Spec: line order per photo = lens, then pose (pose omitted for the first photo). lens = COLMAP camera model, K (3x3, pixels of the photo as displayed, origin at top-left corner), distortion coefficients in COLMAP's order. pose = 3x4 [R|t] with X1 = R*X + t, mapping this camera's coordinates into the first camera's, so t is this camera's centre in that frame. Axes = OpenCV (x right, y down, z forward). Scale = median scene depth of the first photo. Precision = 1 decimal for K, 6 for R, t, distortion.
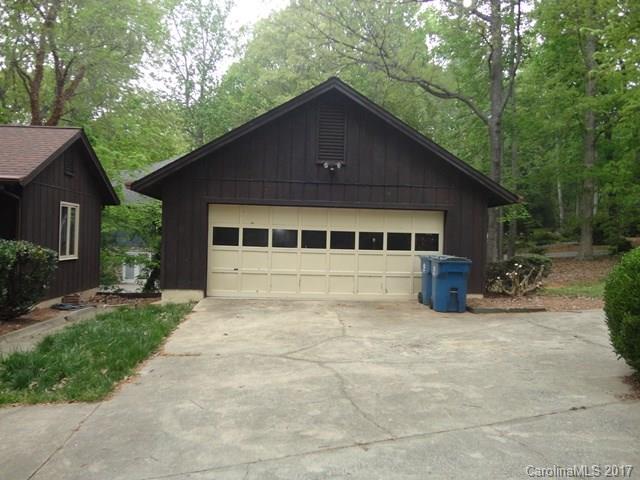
lens RADIAL K [[470.0, 0, 319.6], [0, 470.0, 236.8], [0, 0, 1]] dist [-0.000988, -0.001245]
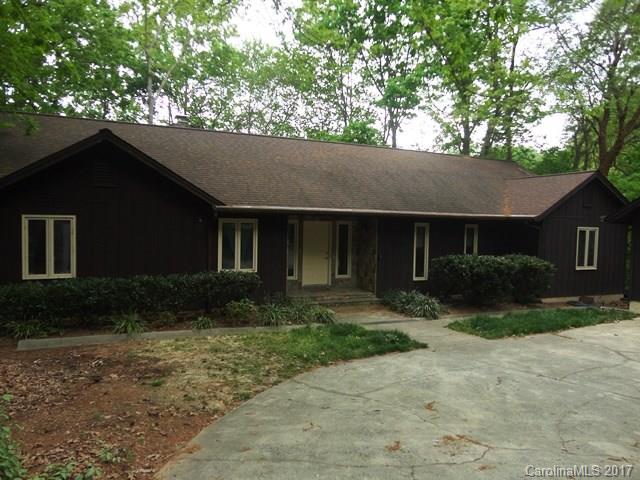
lens RADIAL K [[470.0, 0, 319.6], [0, 470.0, 240.7], [0, 0, 1]] dist [-0.000988, -0.001245]
pose [[0.342652, 0.028816, -0.939020, 1.339585], [-0.021652, 0.999506, 0.022771, -0.139940], [0.939213, 0.012529, 0.343107, -0.501384]]
